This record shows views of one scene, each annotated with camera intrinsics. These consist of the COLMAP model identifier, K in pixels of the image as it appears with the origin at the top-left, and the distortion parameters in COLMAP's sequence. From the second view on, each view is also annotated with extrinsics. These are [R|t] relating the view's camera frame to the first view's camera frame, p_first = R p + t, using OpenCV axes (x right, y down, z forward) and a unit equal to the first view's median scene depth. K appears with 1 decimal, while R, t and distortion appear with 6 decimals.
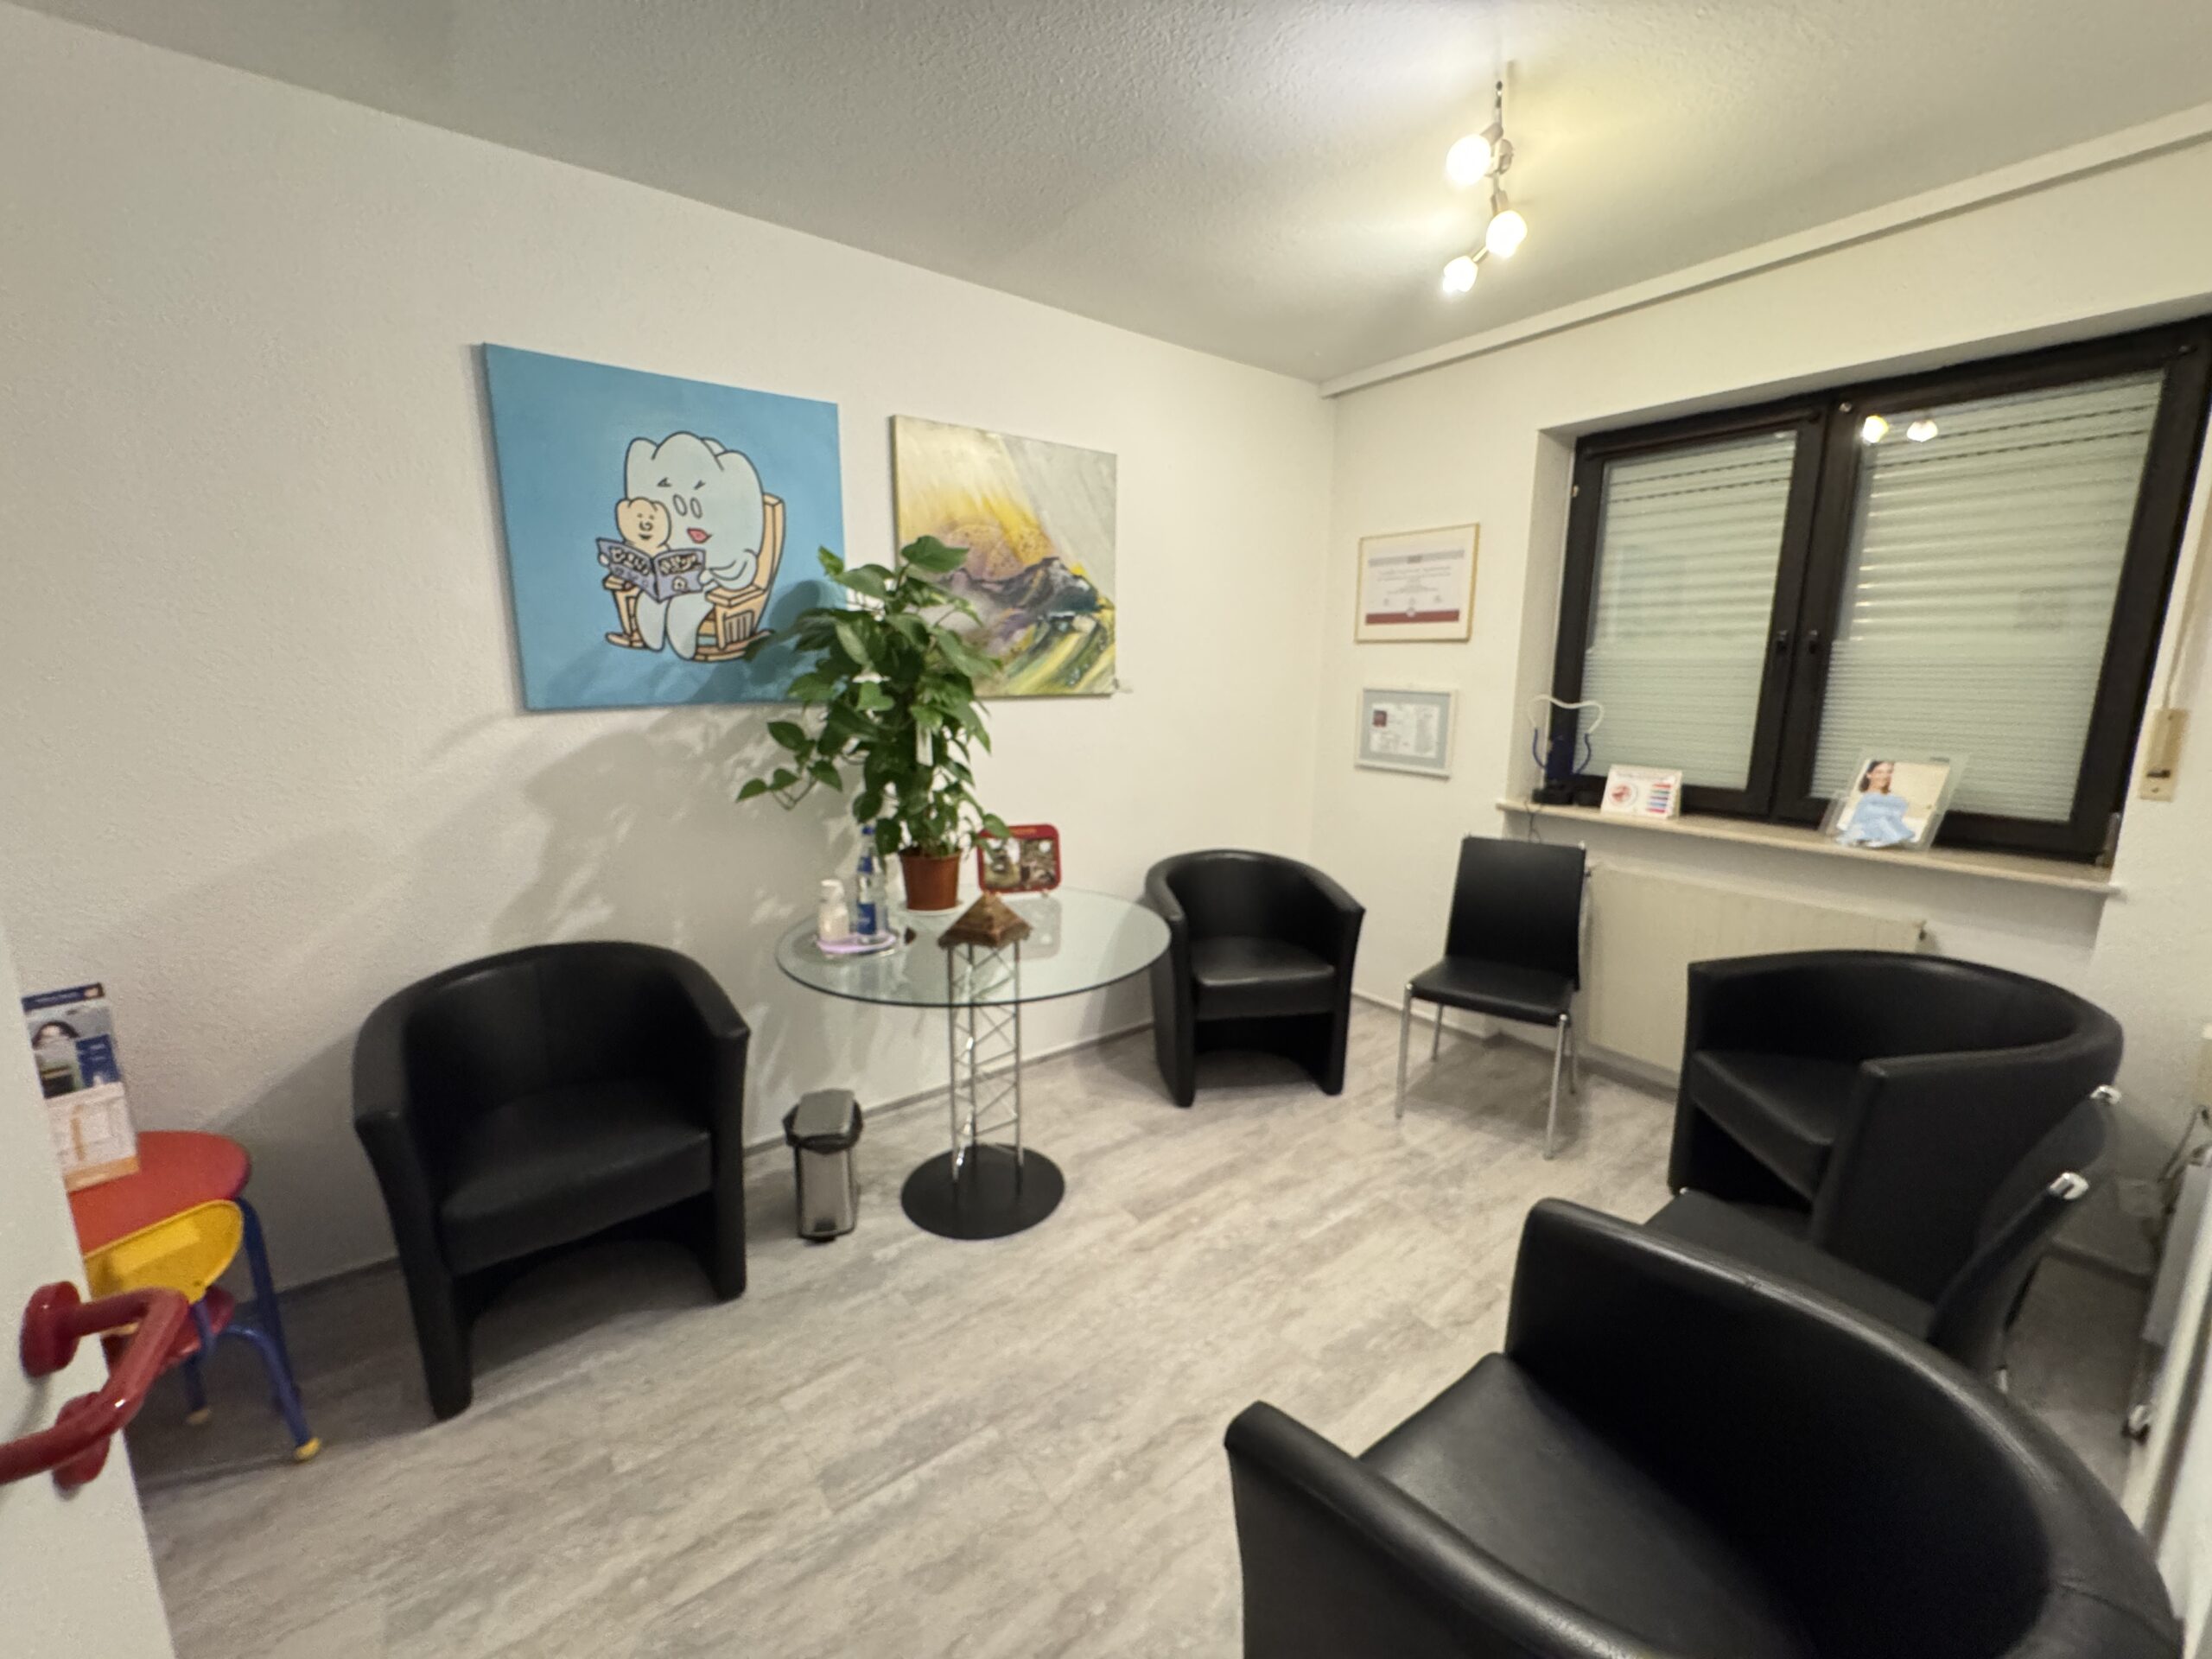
lens RADIAL K [[877.0, 0, 1099.2], [0, 877.0, 814.2], [0, 0, 1]] dist [0.000738, 0.000023]
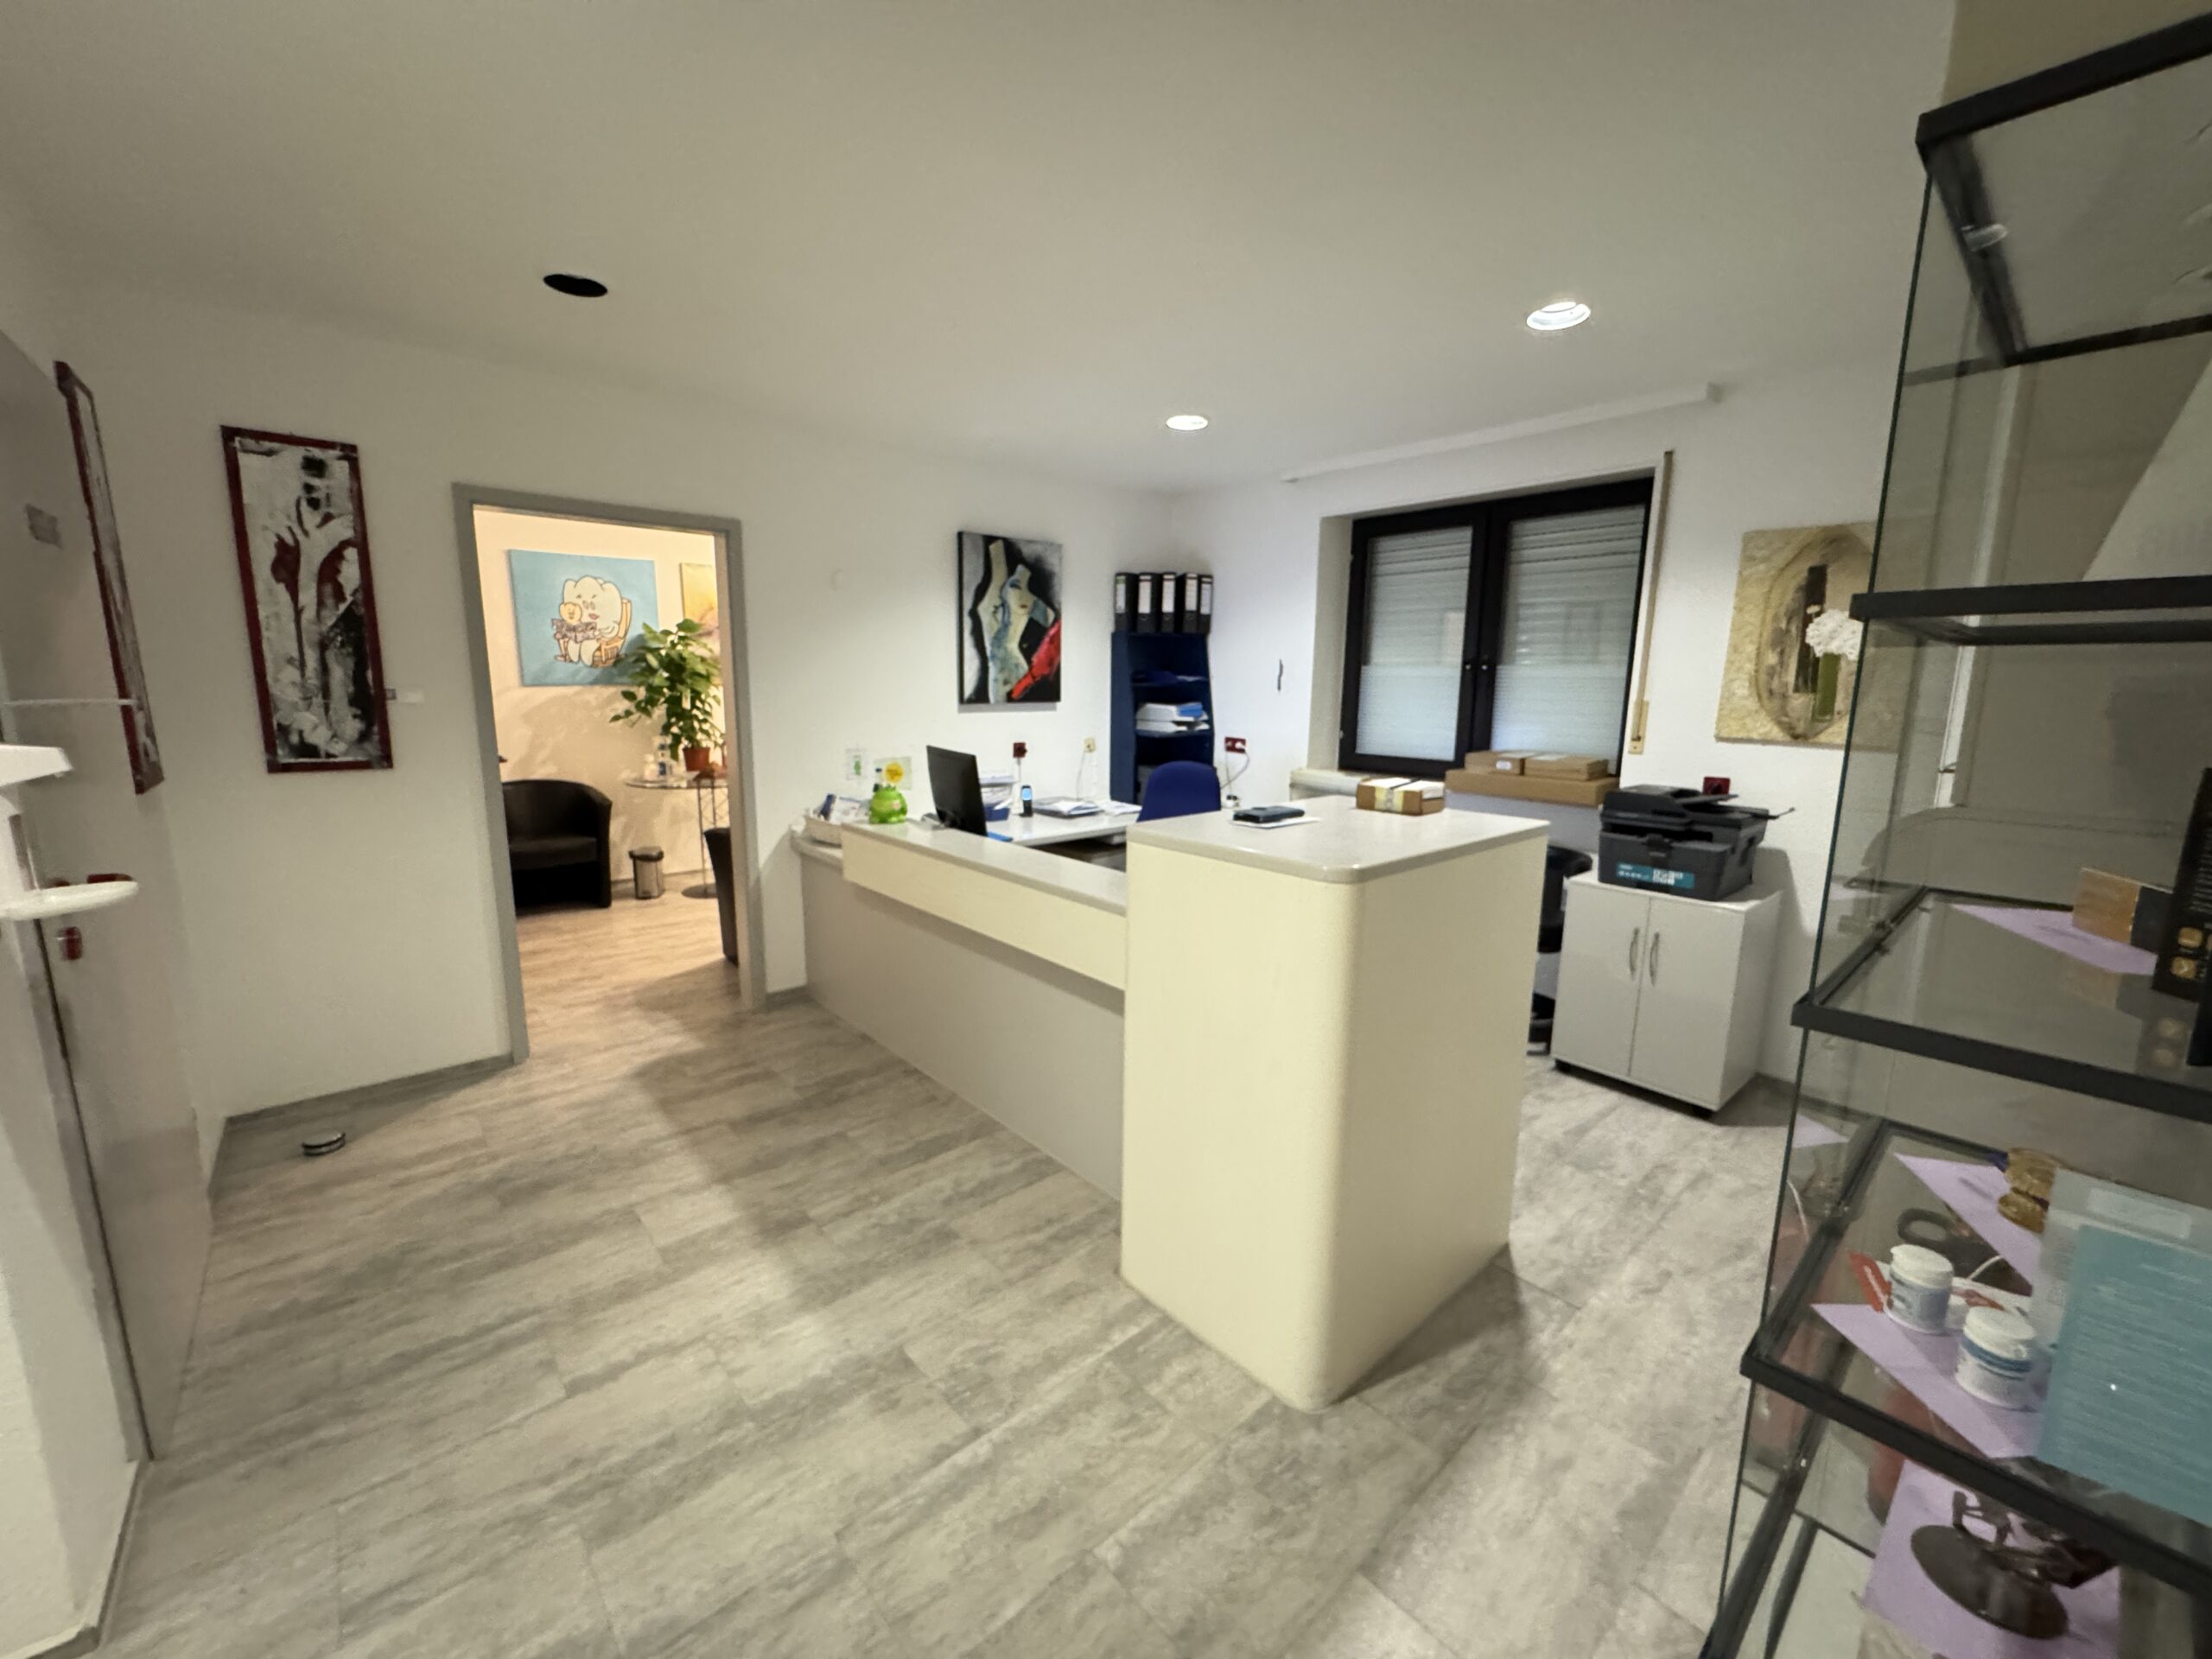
lens RADIAL K [[877.0, 0, 1109.3], [0, 877.0, 843.2], [0, 0, 1]] dist [0.000738, 0.000023]
pose [[0.997321, 0.000711, 0.073150, 0.825389], [-0.000681, 1.000000, -0.000434, 0.326560], [-0.073150, 0.000383, 0.997321, -1.598705]]
